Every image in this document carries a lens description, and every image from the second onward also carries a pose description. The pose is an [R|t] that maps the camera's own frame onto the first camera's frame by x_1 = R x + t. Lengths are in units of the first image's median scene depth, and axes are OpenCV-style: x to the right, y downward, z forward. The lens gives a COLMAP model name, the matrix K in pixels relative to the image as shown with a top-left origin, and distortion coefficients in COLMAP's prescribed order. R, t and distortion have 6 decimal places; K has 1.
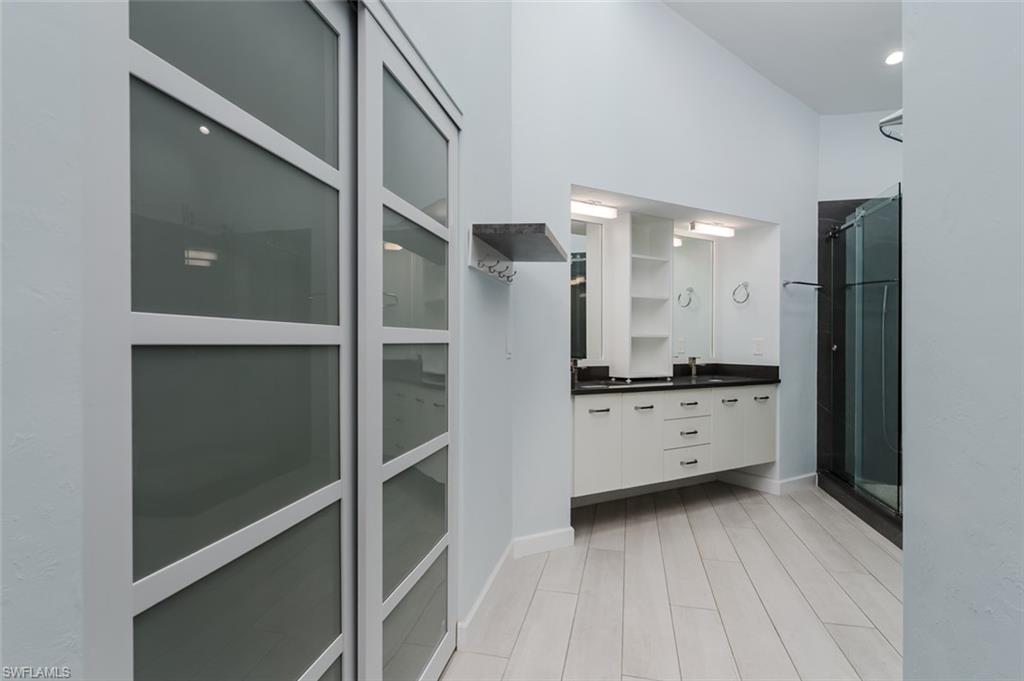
lens RADIAL K [[501.0, 0, 511.0], [0, 501.0, 340.5], [0, 0, 1]] dist [-0.000864, 0.000319]
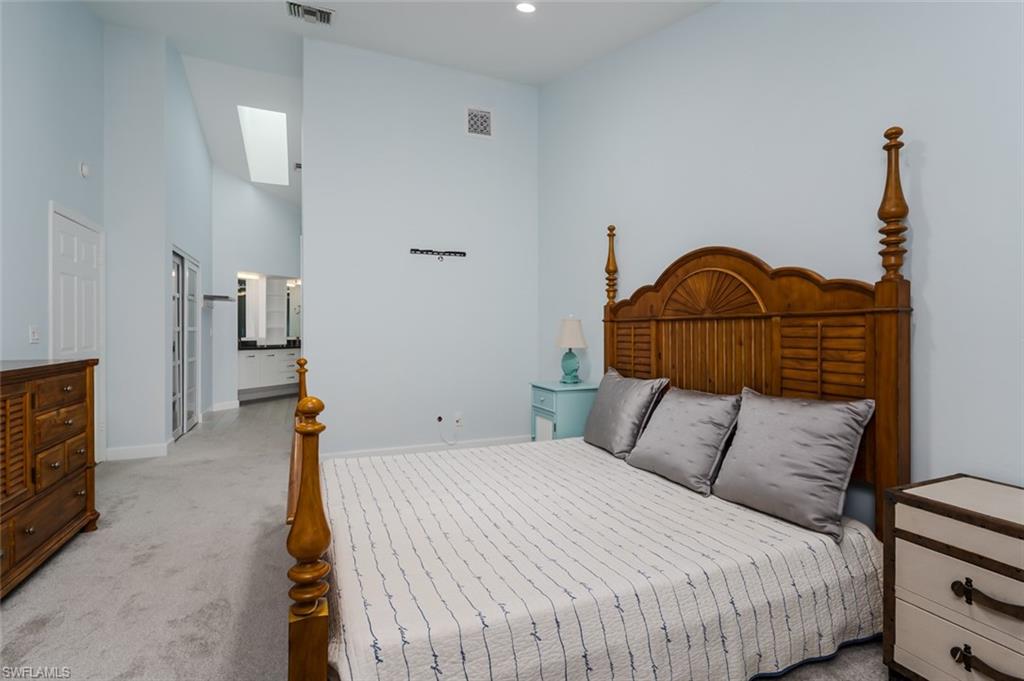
lens RADIAL K [[501.0, 0, 513.1], [0, 501.0, 332.5], [0, 0, 1]] dist [-0.000864, 0.000319]
pose [[0.812556, 0.001138, 0.582882, -0.204146], [-0.002527, 0.999996, 0.001571, 0.009039], [-0.582877, -0.002750, 0.812555, -1.686588]]
